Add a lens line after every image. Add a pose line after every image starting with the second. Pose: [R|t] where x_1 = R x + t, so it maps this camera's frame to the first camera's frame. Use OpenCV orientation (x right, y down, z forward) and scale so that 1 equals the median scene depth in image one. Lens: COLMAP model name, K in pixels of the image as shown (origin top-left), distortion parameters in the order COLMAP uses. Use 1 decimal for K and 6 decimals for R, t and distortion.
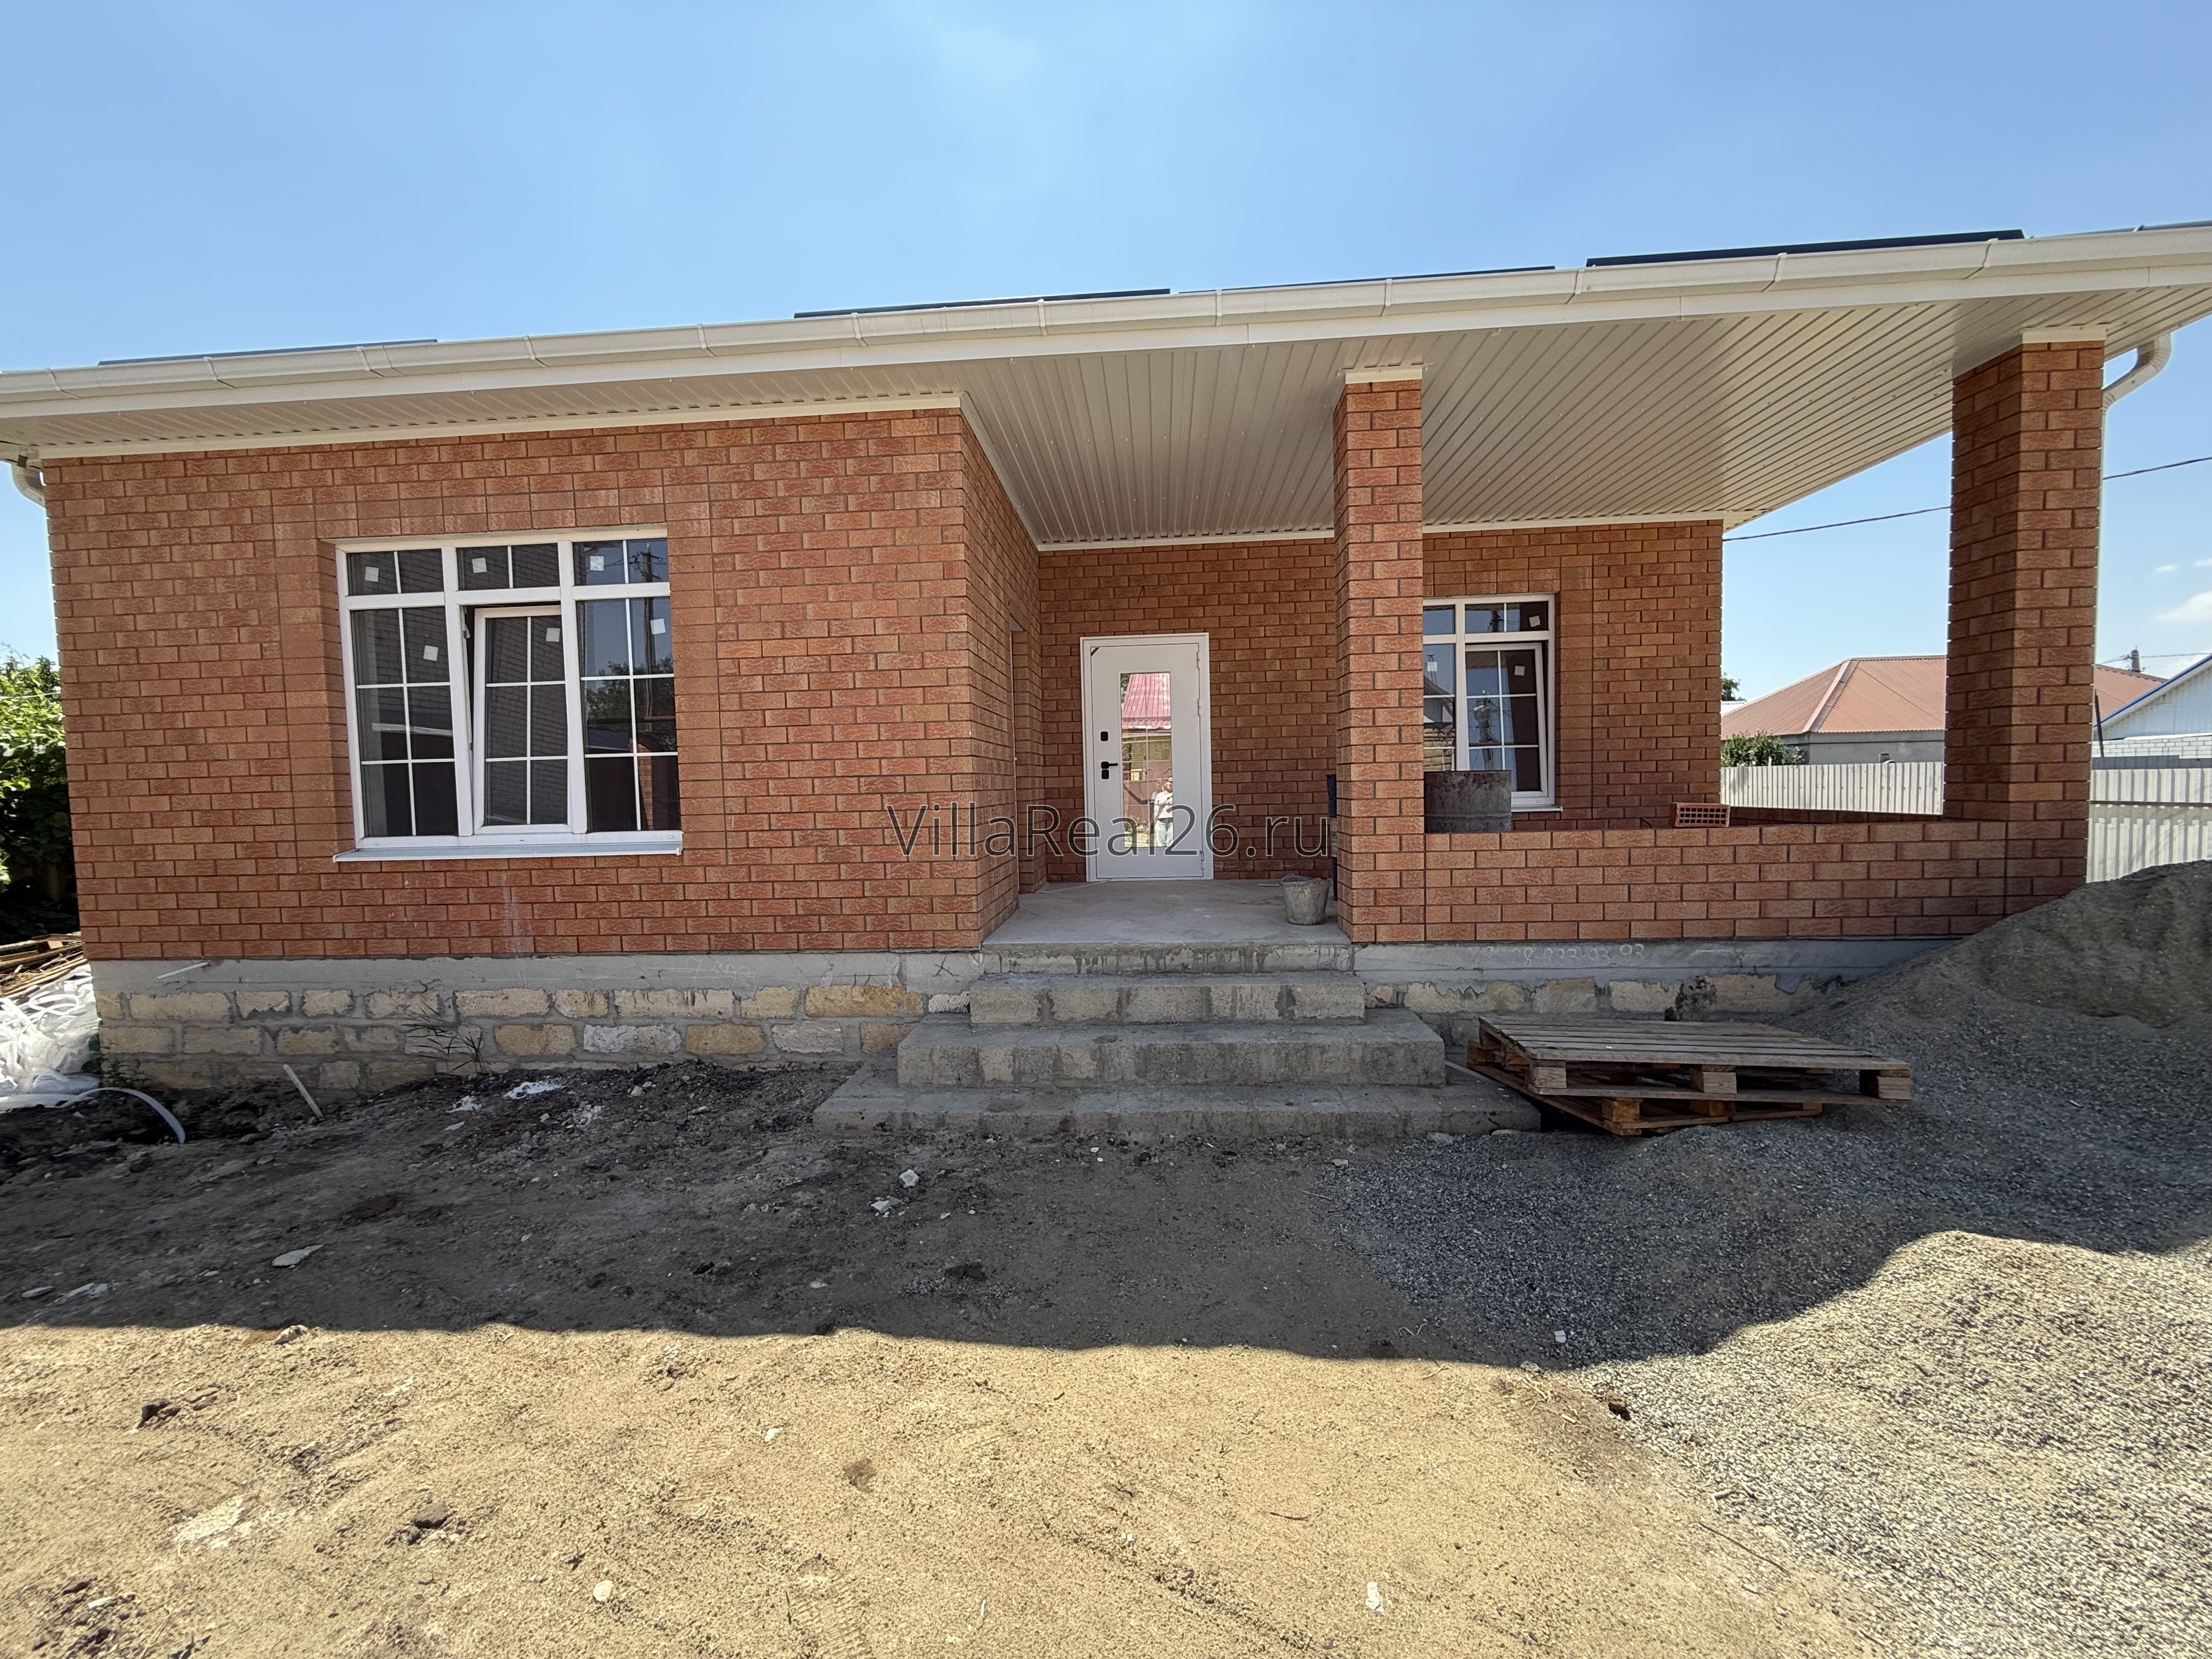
lens RADIAL K [[888.6, 0, 1102.2], [0, 888.6, 830.4], [0, 0, 1]] dist [-0.000882, -0.000040]
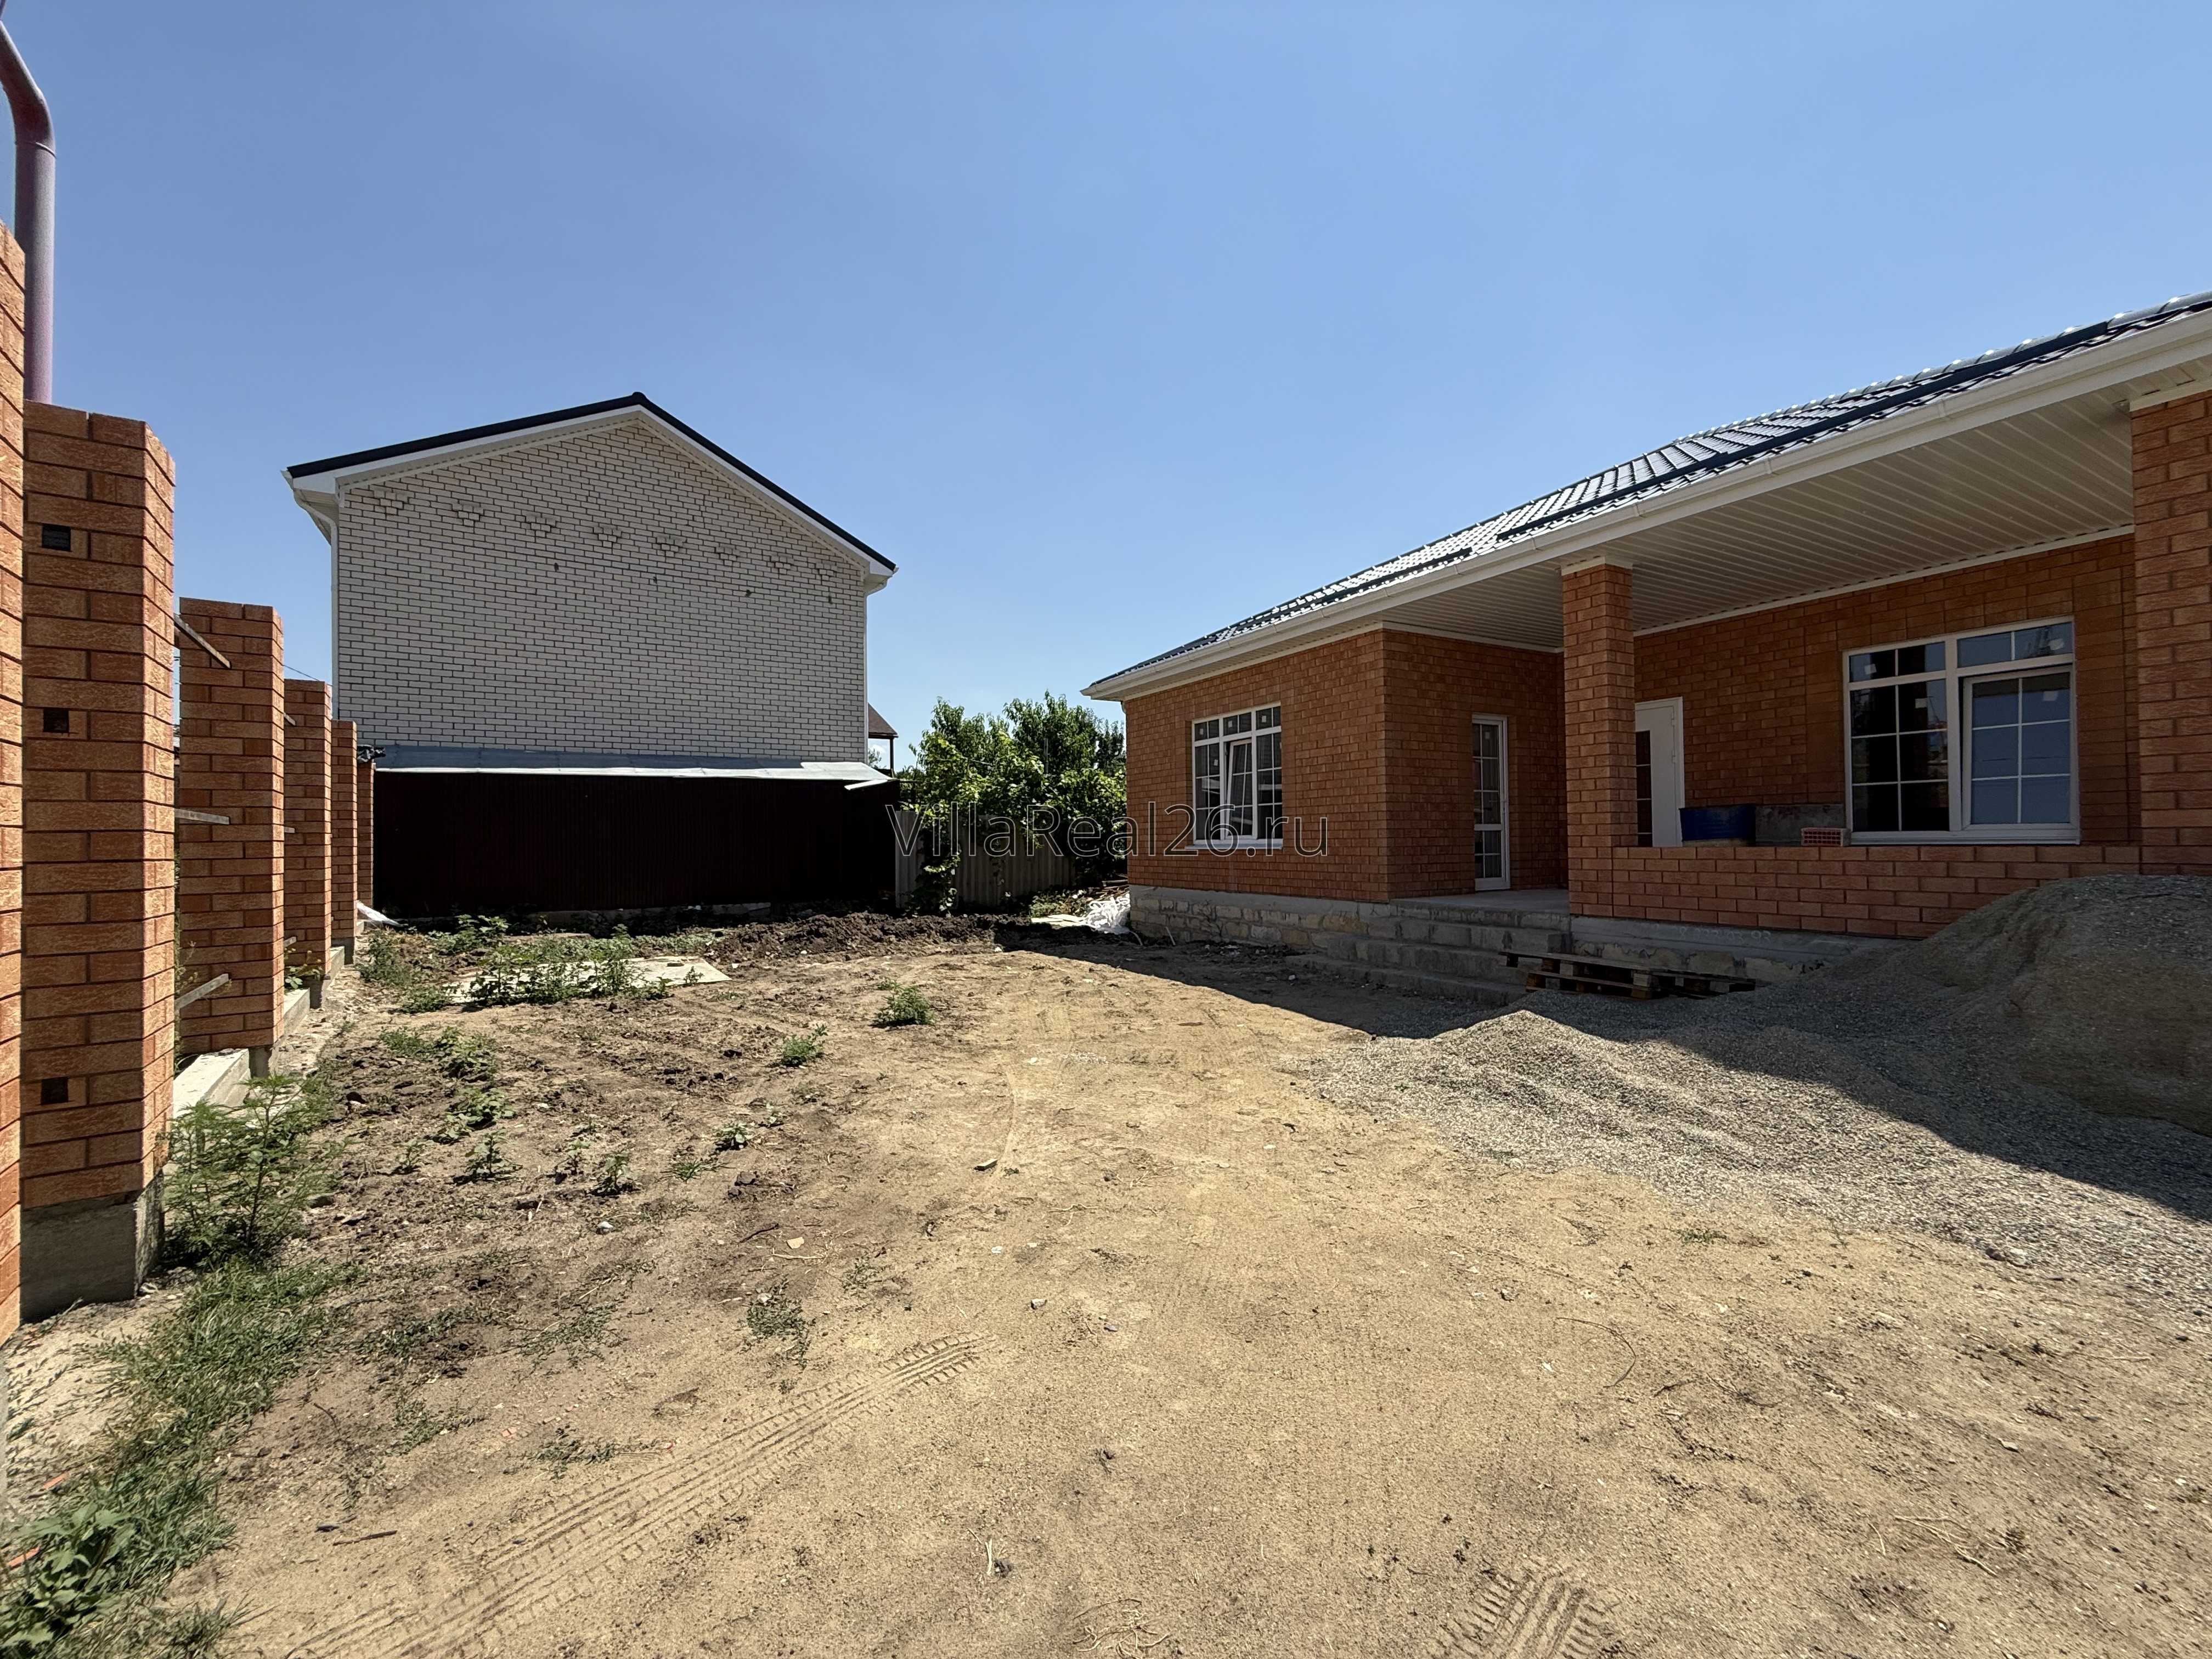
lens RADIAL K [[888.6, 0, 1094.8], [0, 888.6, 827.8], [0, 0, 1]] dist [-0.000882, -0.000040]
pose [[0.539127, 0.005707, -0.842205, 1.088083], [-0.044684, 0.998762, -0.021836, 0.041234], [0.841038, 0.049406, 0.538715, -0.551664]]
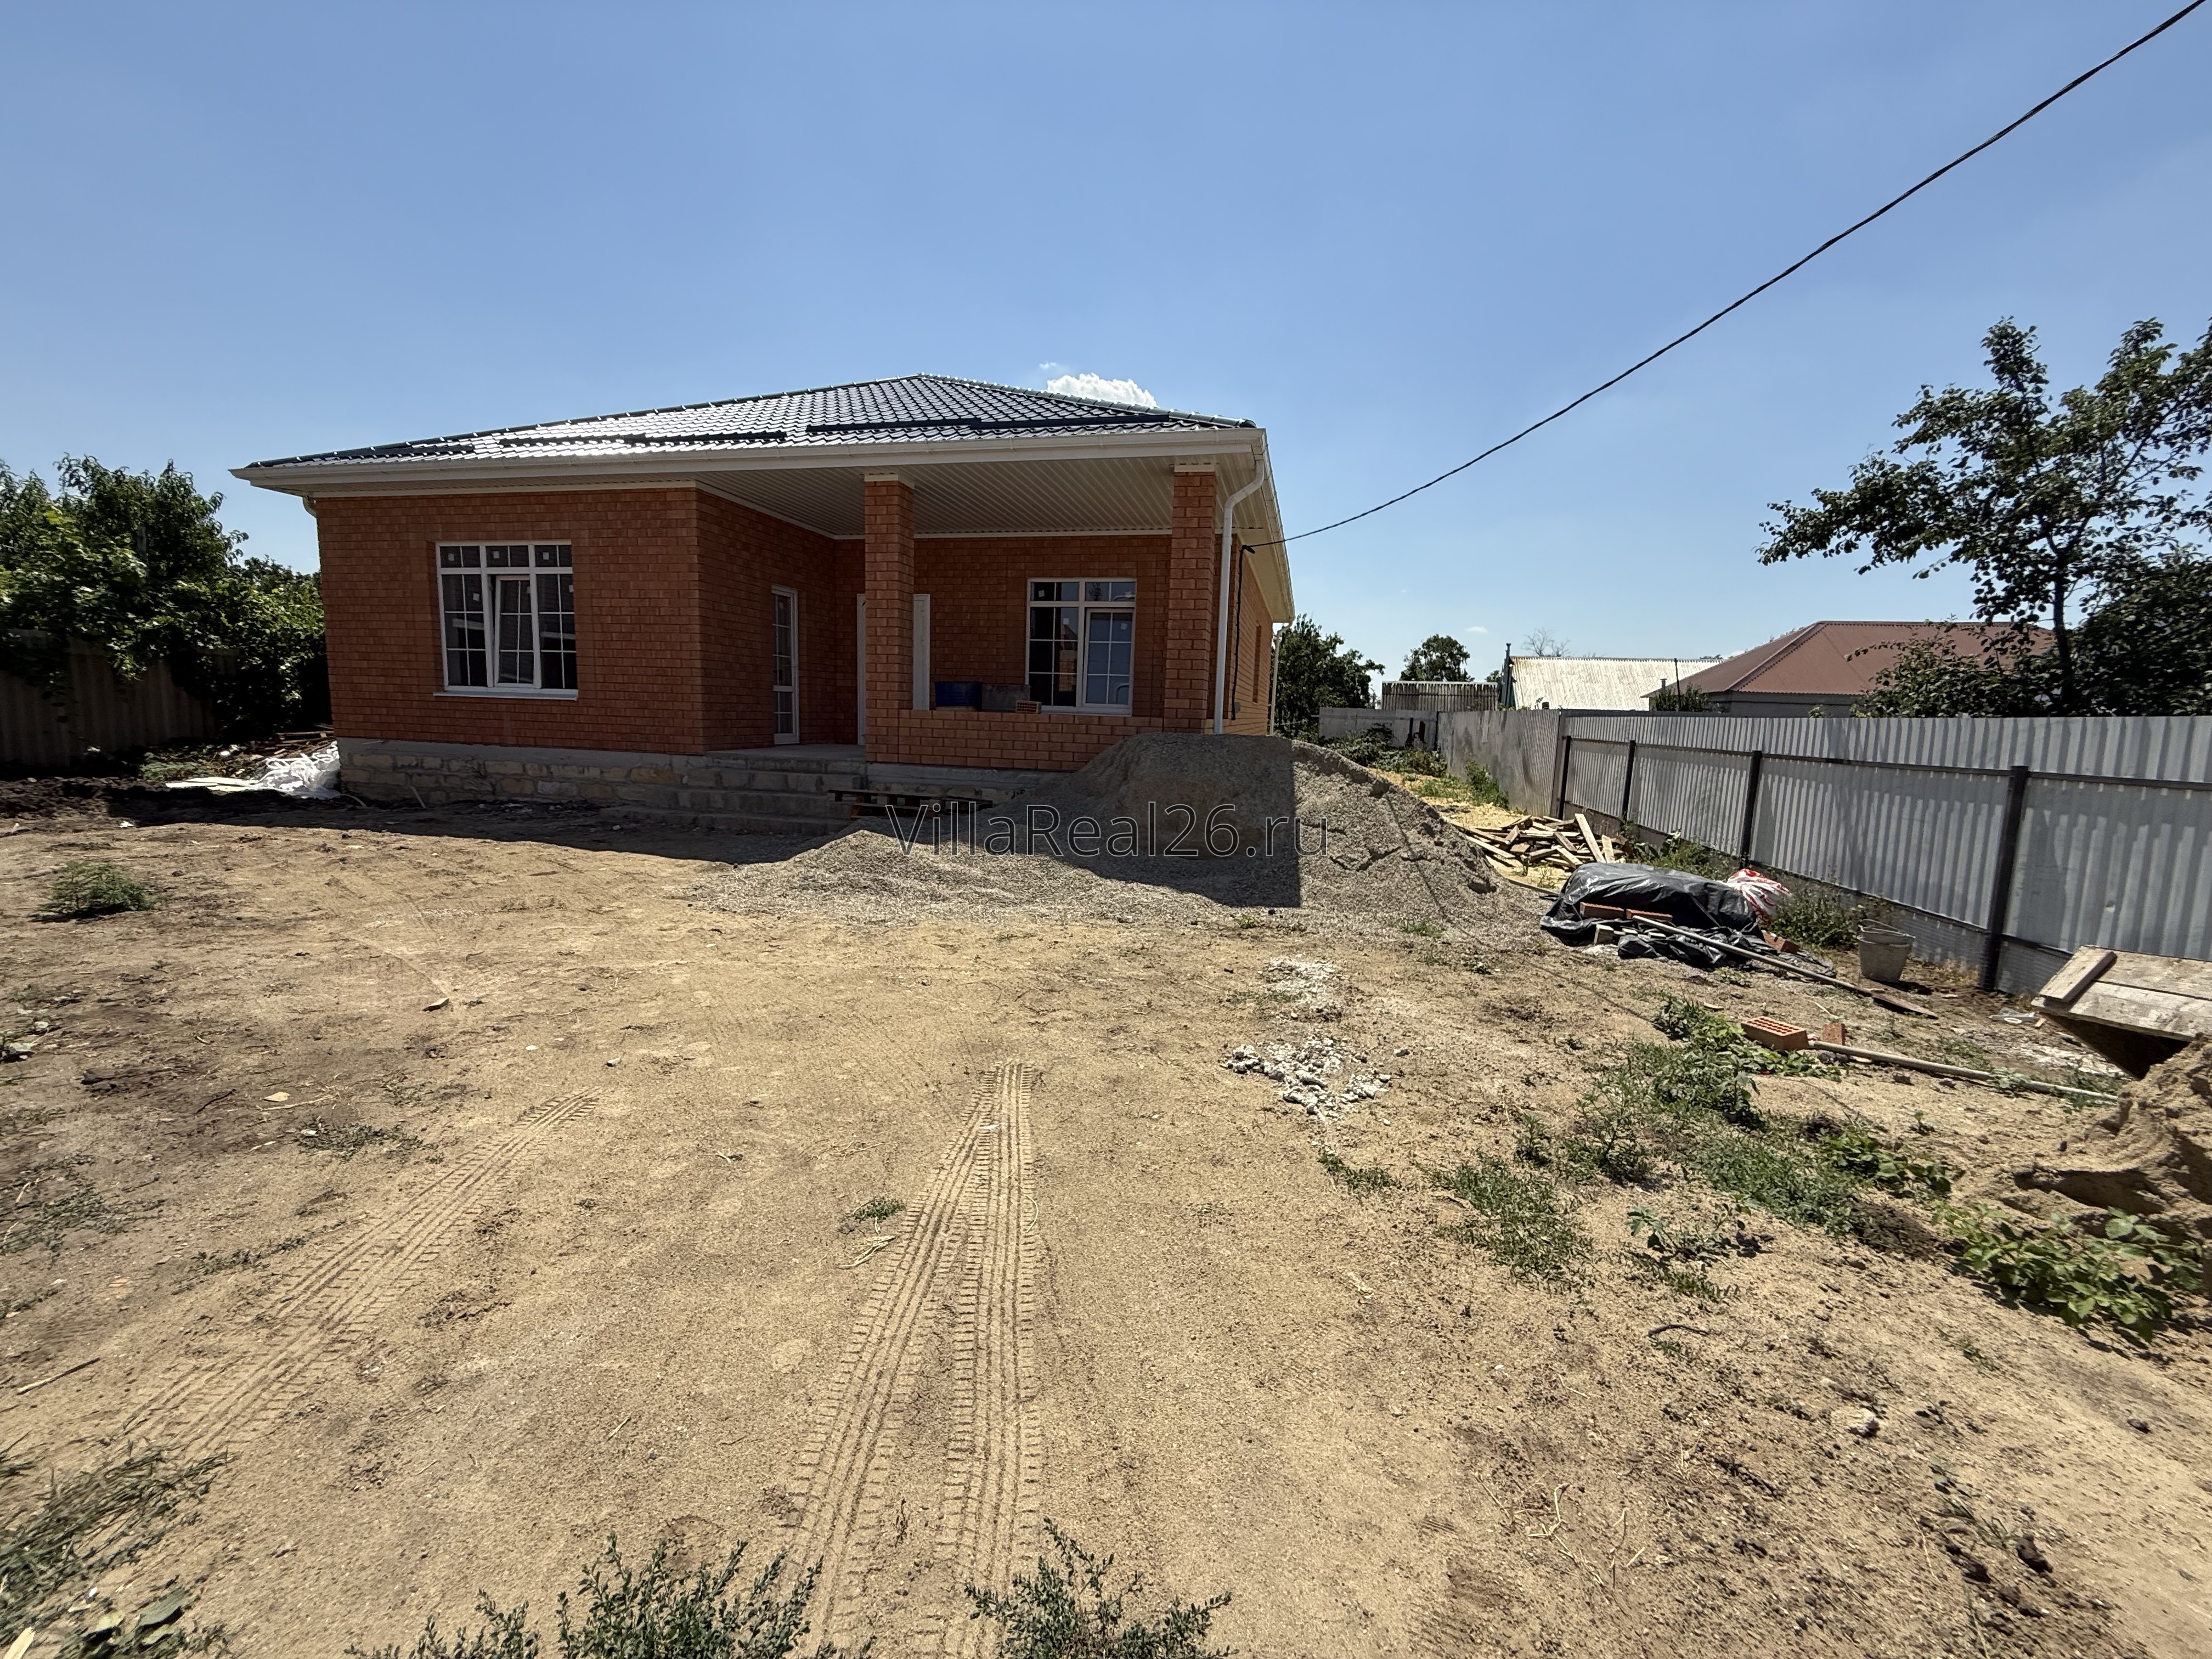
lens RADIAL K [[888.6, 0, 1107.7], [0, 888.6, 830.8], [0, 0, 1]] dist [-0.000882, -0.000040]
pose [[0.985801, 0.077940, -0.148731, 1.062487], [-0.065593, 0.994117, 0.086195, 0.068148], [0.154574, -0.075215, 0.985114, -0.865910]]
